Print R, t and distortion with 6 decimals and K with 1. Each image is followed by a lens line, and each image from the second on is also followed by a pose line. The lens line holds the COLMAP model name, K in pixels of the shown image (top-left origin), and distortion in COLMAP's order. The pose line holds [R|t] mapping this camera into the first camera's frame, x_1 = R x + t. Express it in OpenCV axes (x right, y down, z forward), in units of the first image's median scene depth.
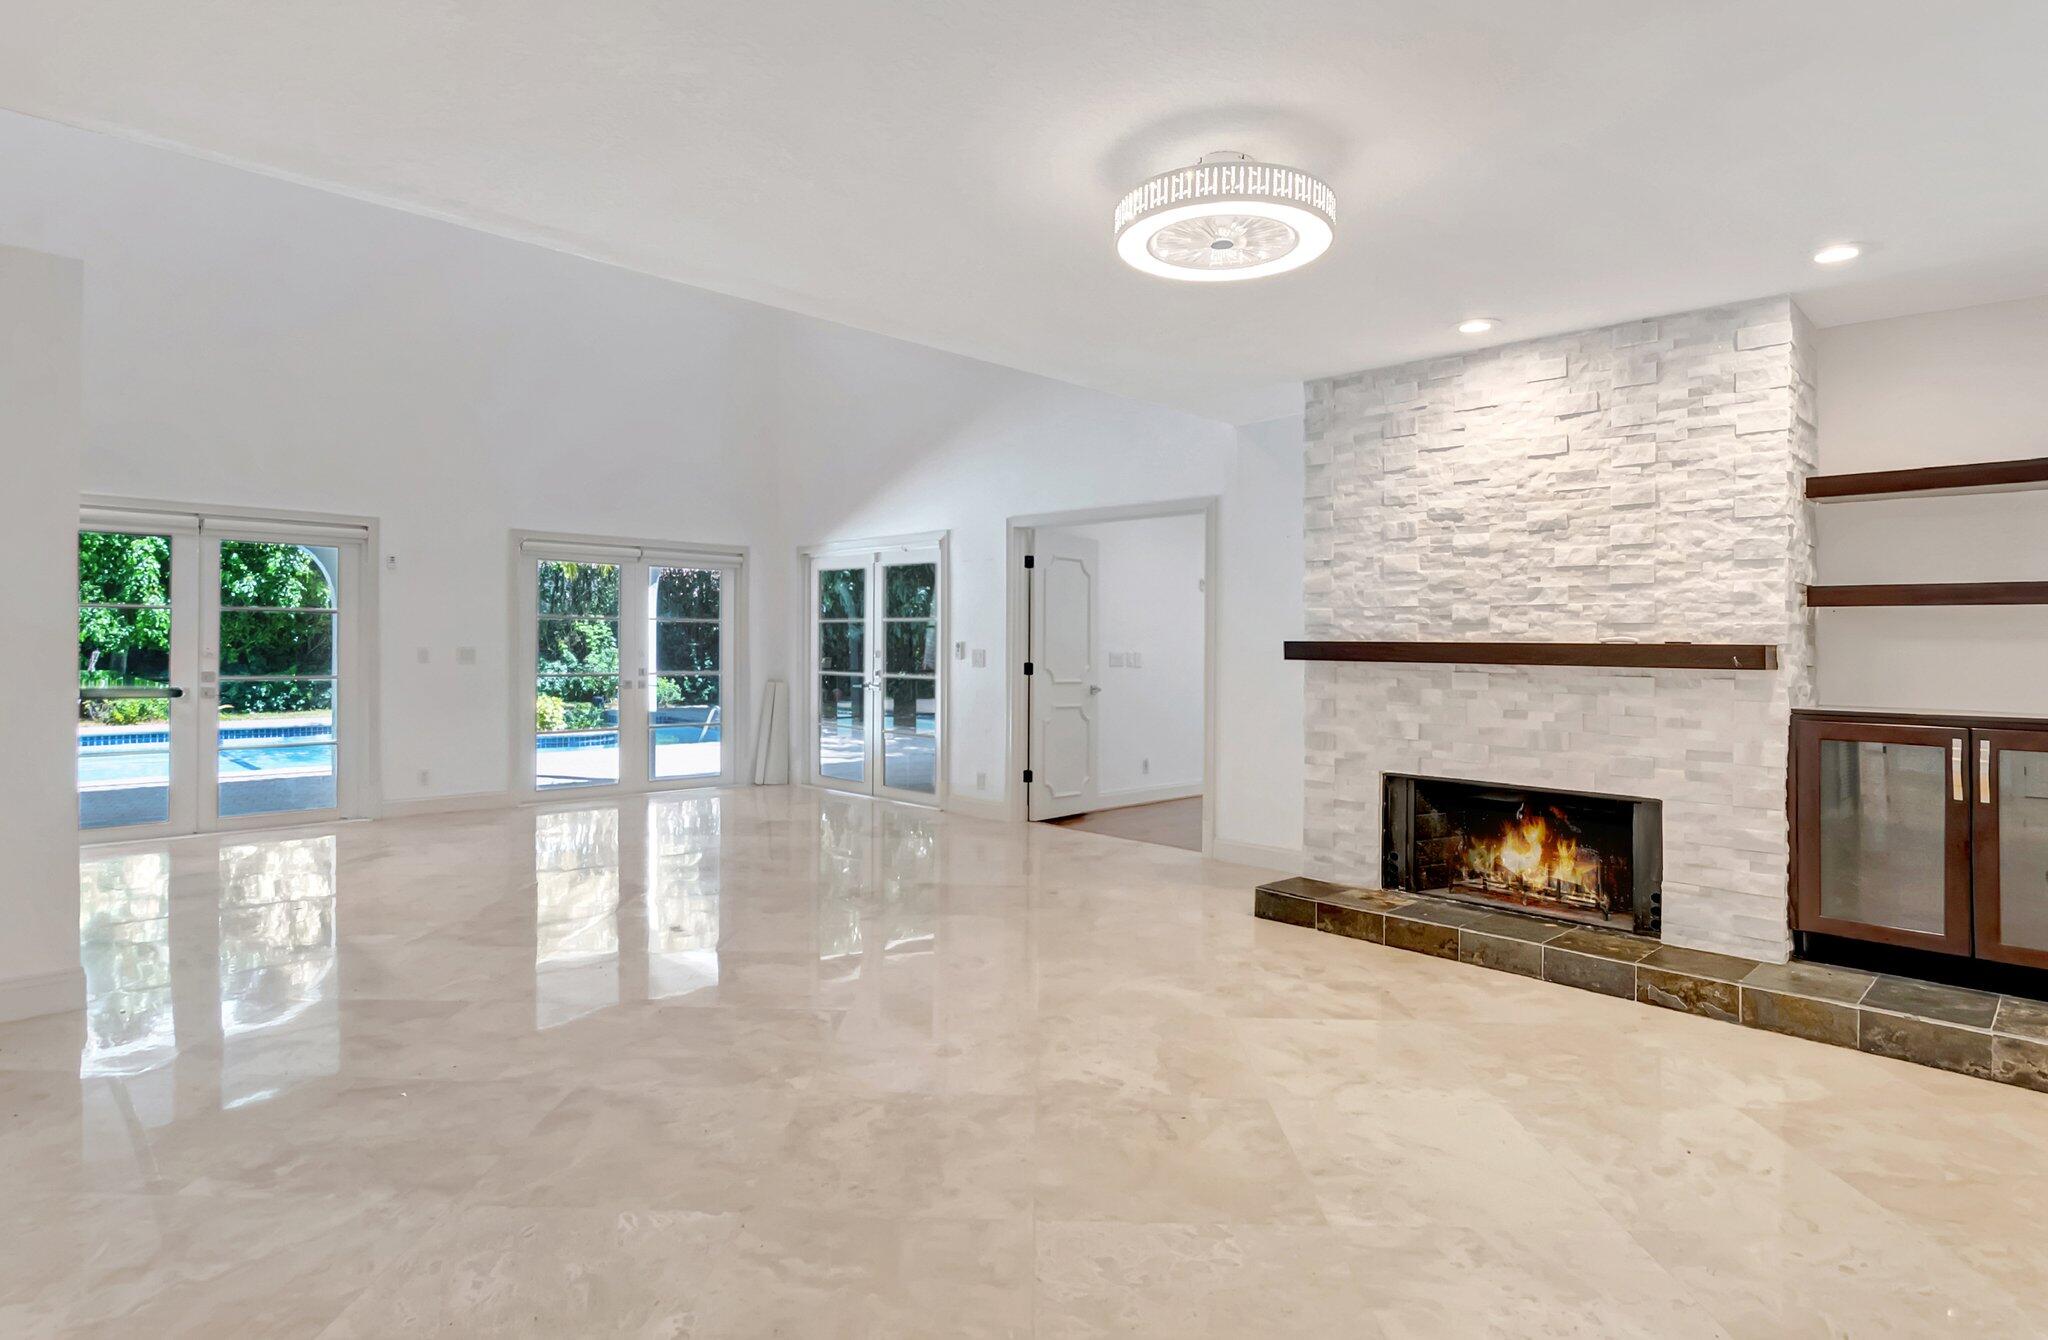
lens RADIAL K [[1013.1, 0, 1026.8], [0, 1013.1, 661.0], [0, 0, 1]] dist [-0.016518, -0.001576]
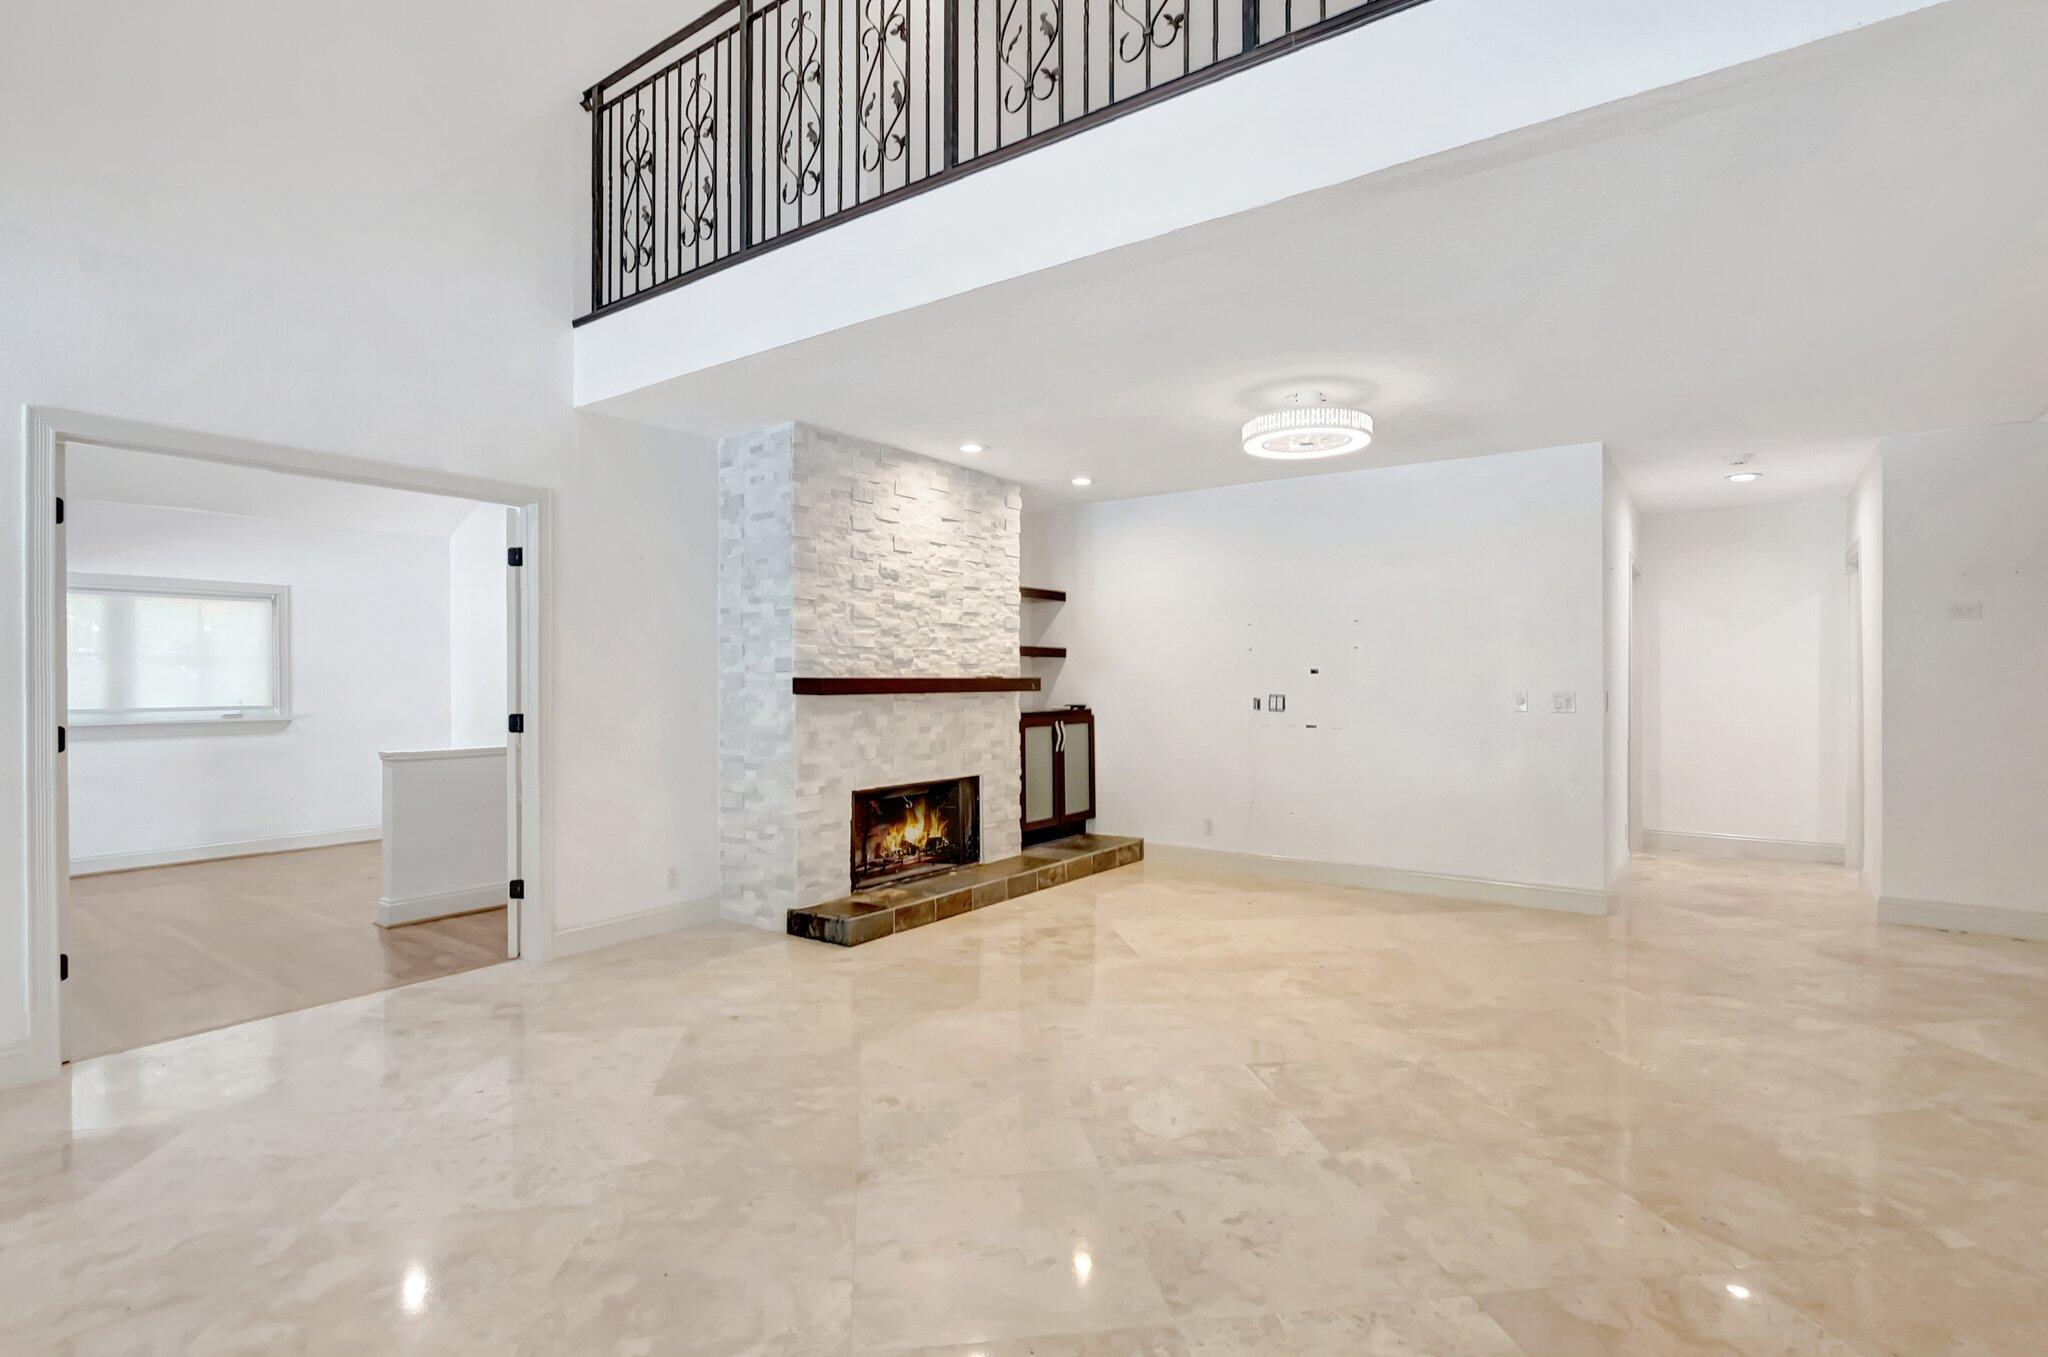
lens RADIAL K [[994.4, 0, 1019.9], [0, 994.4, 681.7], [0, 0, 1]] dist [-0.003853, -0.002250]
pose [[-0.137783, -0.016122, 0.990331, -0.873162], [0.015120, 0.999717, 0.018378, -0.034862], [-0.990347, 0.017506, -0.137500, 1.072456]]
